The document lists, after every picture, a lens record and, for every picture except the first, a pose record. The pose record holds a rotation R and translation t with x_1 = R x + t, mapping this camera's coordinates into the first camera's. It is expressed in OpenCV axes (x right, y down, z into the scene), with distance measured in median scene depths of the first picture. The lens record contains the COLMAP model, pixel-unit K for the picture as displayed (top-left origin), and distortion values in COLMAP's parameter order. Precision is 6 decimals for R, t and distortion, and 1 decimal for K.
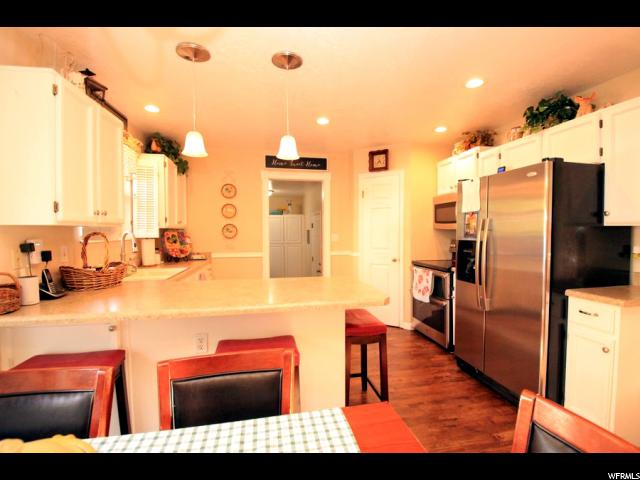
lens RADIAL K [[300.2, 0, 320.0], [0, 300.2, 240.0], [0, 0, 1]] dist [0.022346, -0.018932]
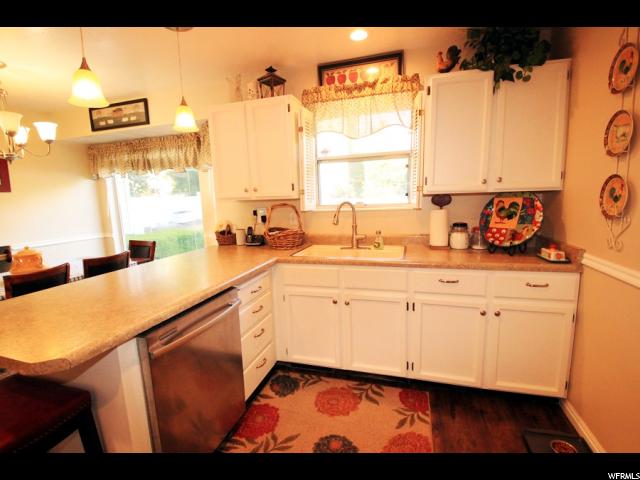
lens RADIAL K [[300.2, 0, 320.0], [0, 300.2, 240.0], [0, 0, 1]] dist [0.022346, -0.018932]
pose [[-0.463074, 0.145385, -0.874315, 0.150050], [0.007390, 0.987054, 0.160218, -0.039421], [0.886289, 0.067731, -0.458153, 0.905527]]
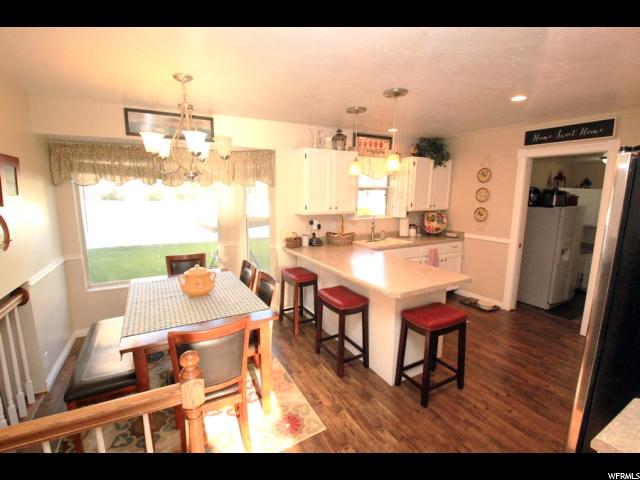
lens RADIAL K [[292.2, 0, 322.6], [0, 292.2, 244.9], [0, 0, 1]] dist [0.021642, -0.030672]
pose [[0.315150, 0.166564, -0.934311, 0.519904], [-0.032091, 0.985785, 0.164916, -0.078479], [0.948499, -0.021990, 0.316016, 0.157956]]
